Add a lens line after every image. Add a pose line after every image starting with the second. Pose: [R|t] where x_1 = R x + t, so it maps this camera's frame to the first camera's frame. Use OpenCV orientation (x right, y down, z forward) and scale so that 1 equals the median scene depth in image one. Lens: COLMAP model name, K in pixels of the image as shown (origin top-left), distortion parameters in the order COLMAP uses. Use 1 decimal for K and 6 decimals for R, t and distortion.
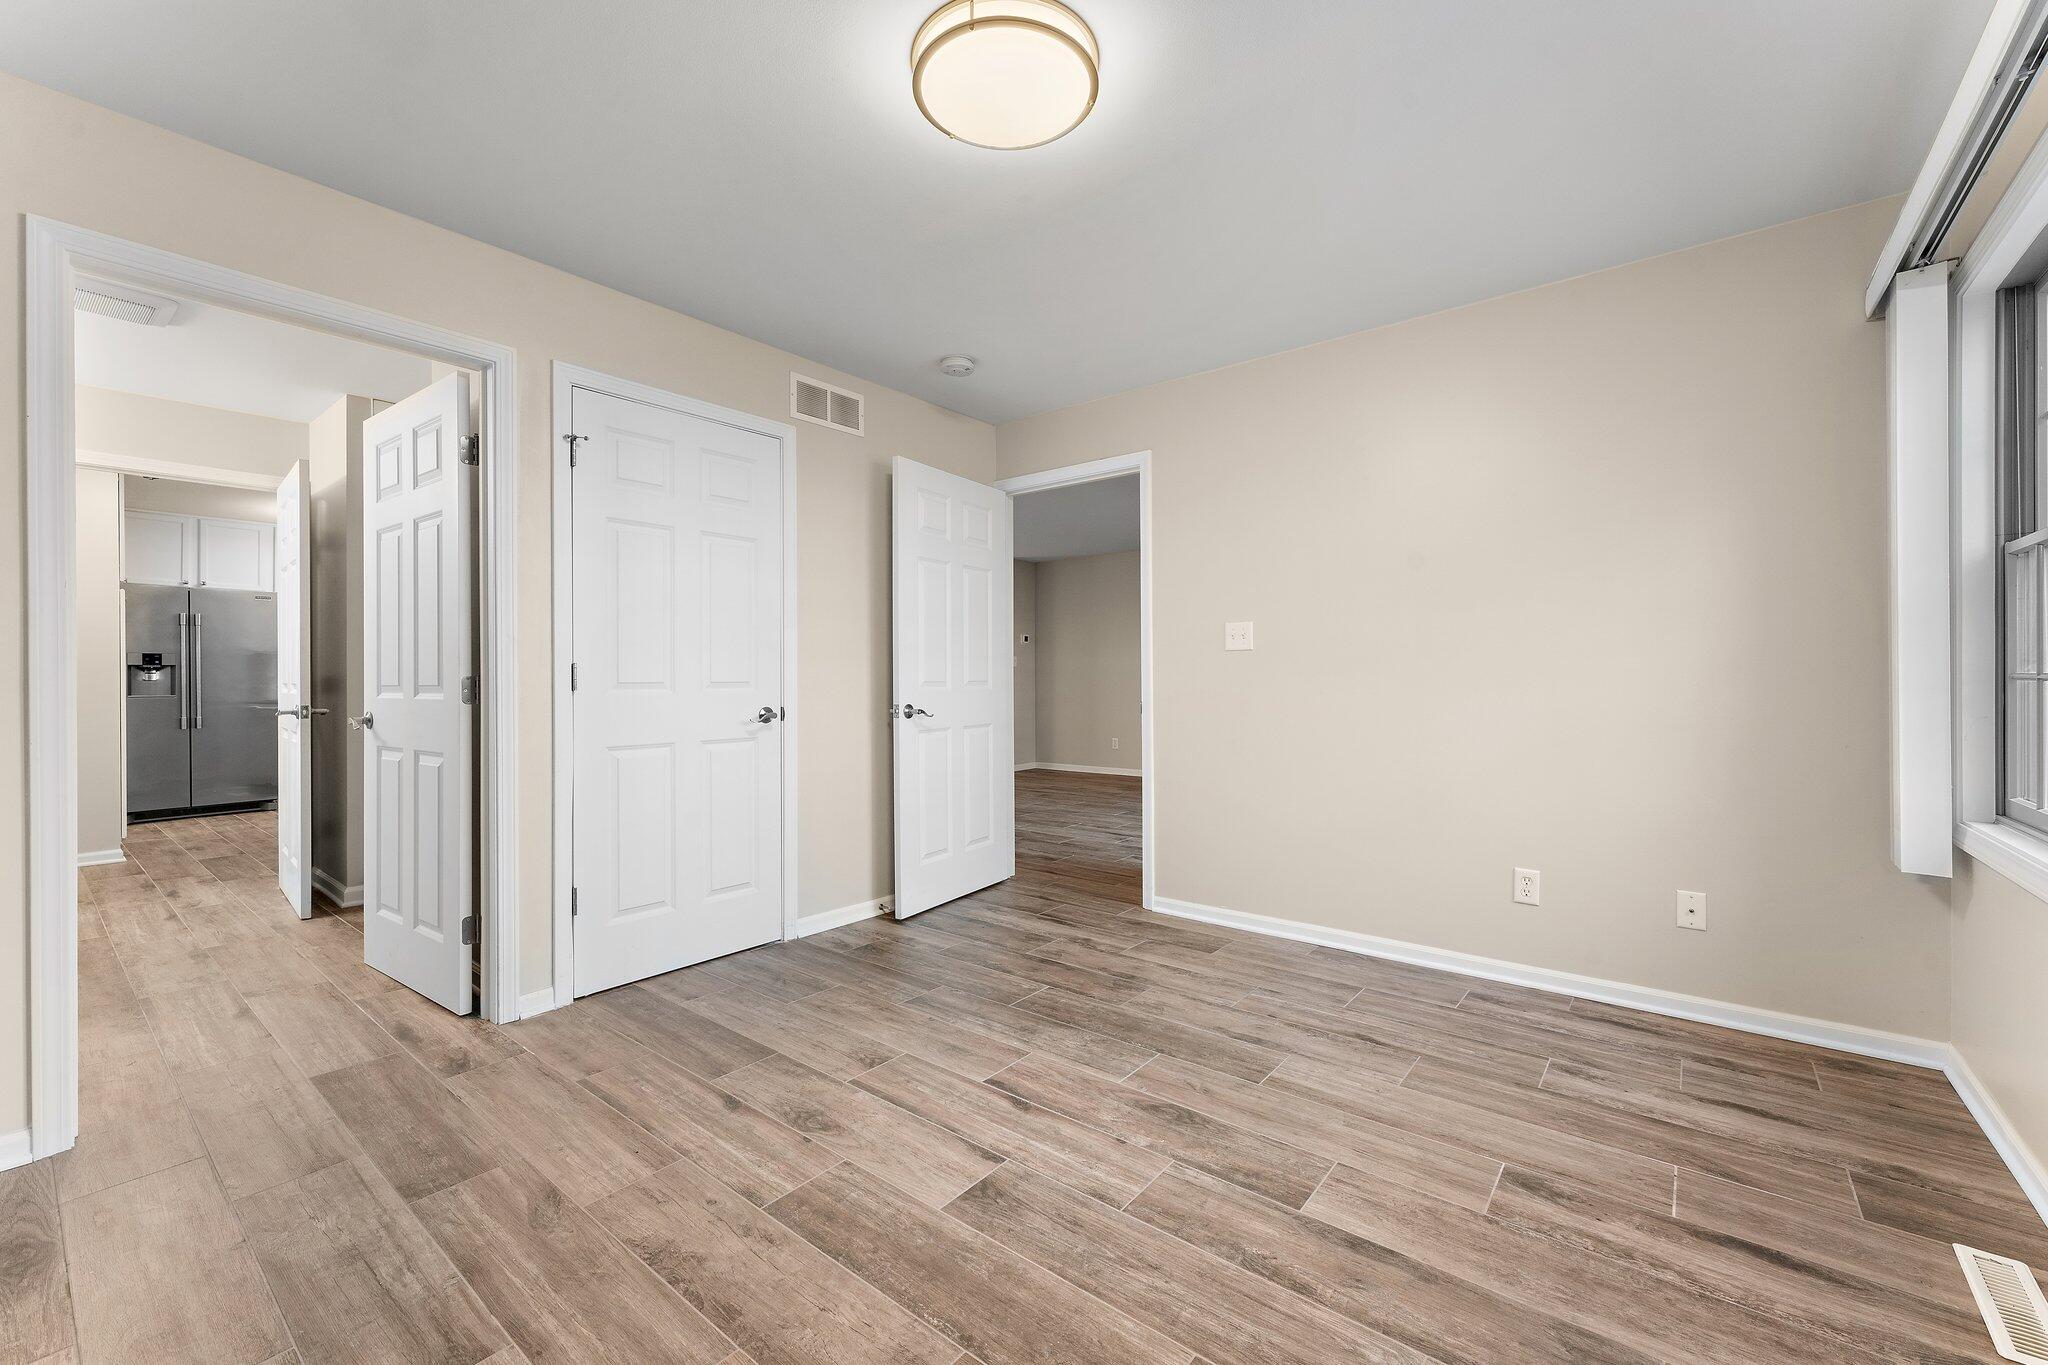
lens RADIAL K [[835.7, 0, 1017.4], [0, 835.7, 673.6], [0, 0, 1]] dist [0.001031, 0.000245]
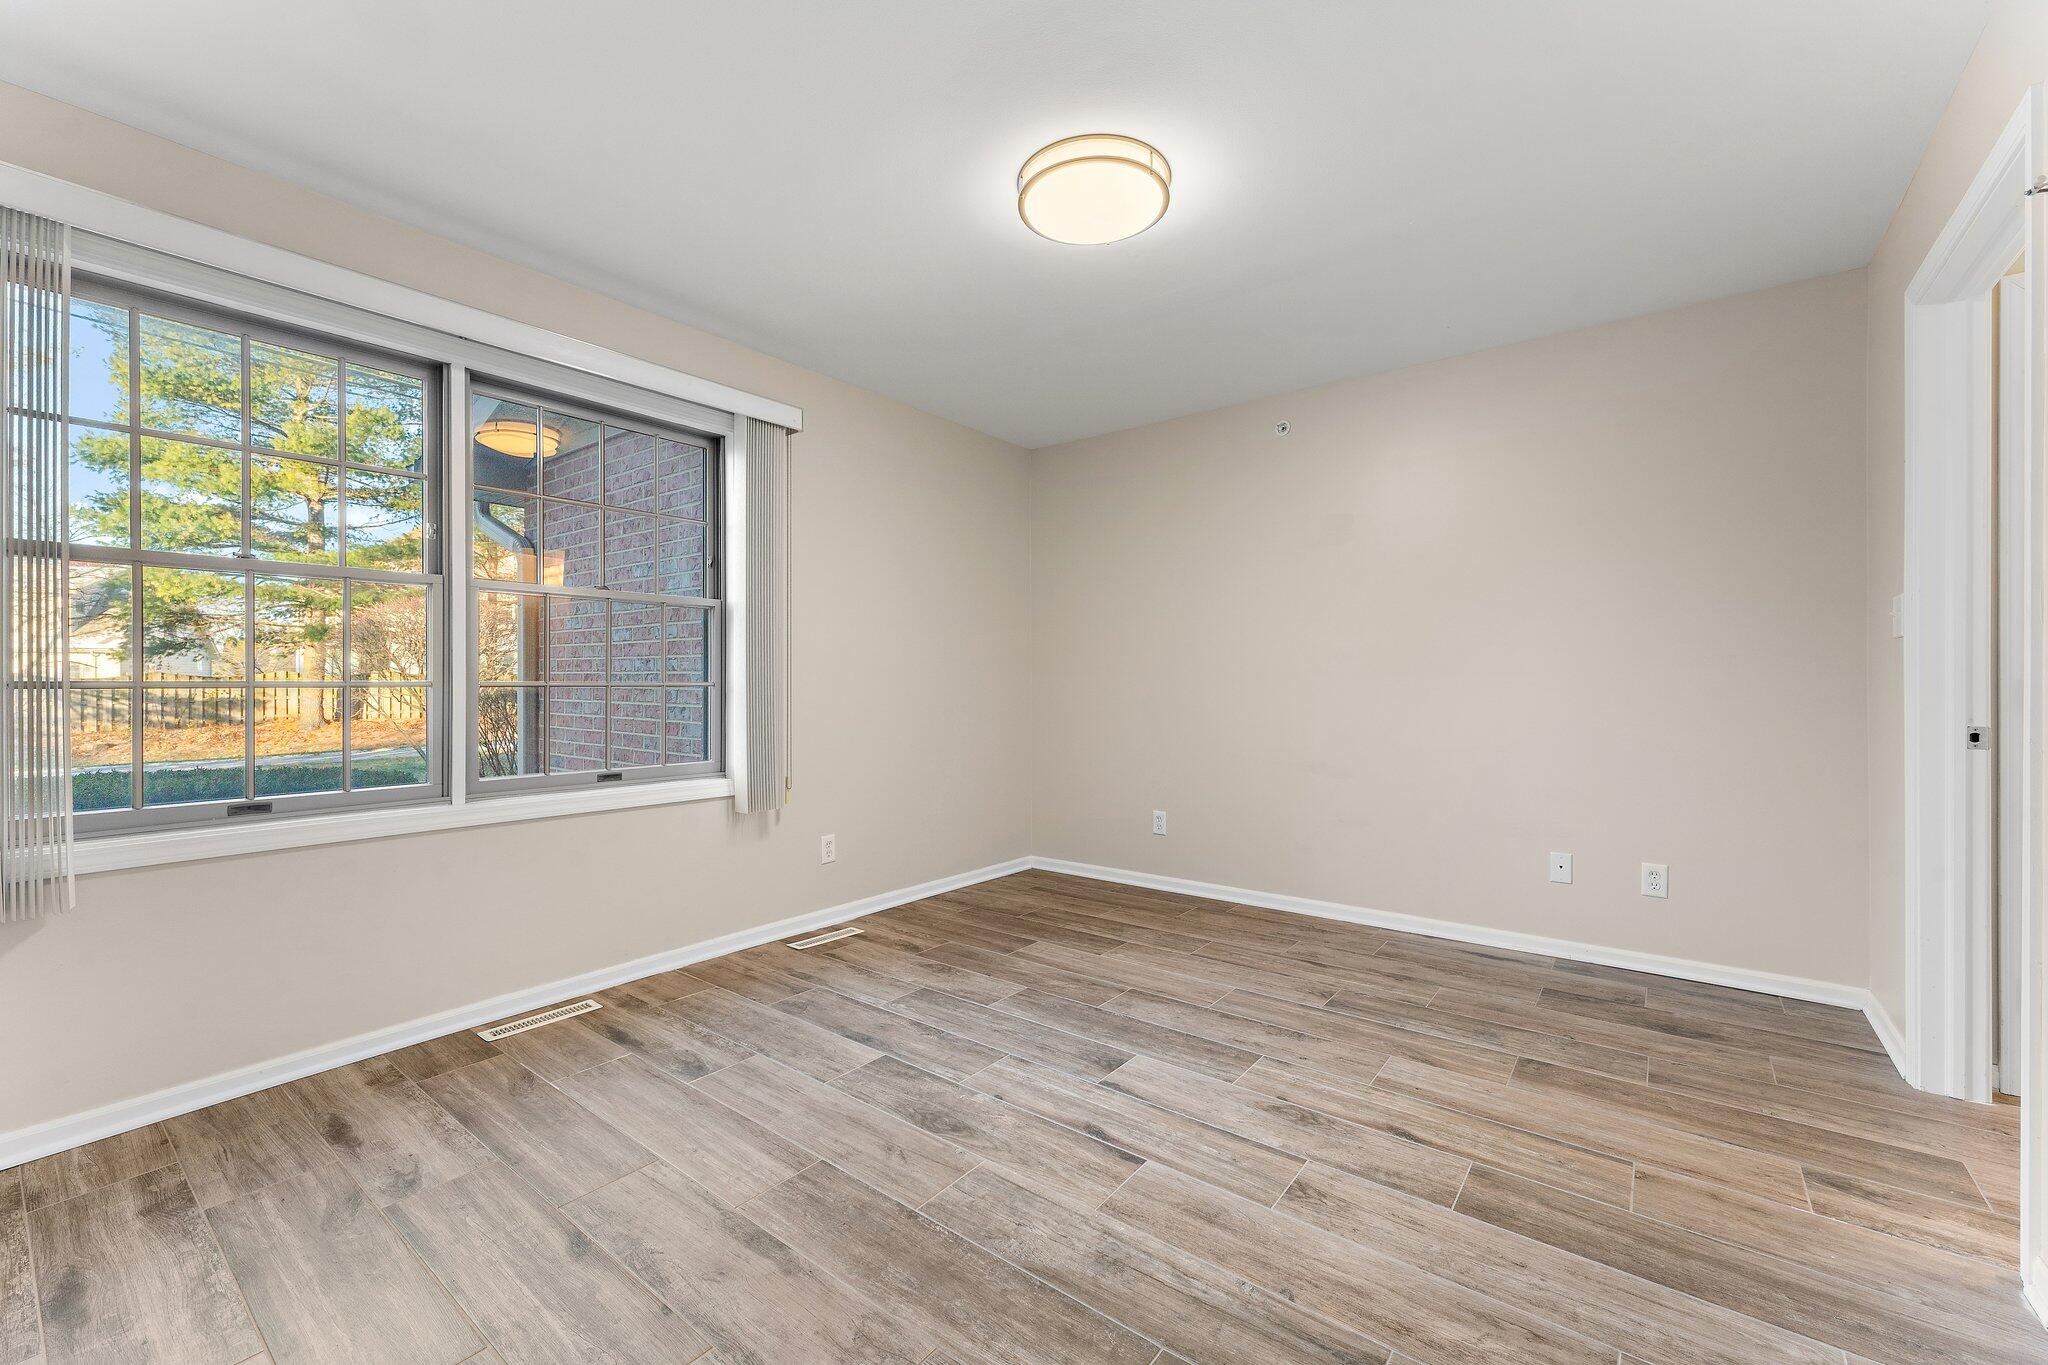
lens RADIAL K [[835.7, 0, 1017.4], [0, 835.7, 673.6], [0, 0, 1]] dist [0.001031, 0.000245]
pose [[-0.999823, 0.003875, -0.018430, 0.111257], [0.004102, 0.999916, -0.012296, 0.007318], [0.018380, -0.012370, -0.999755, 2.013547]]
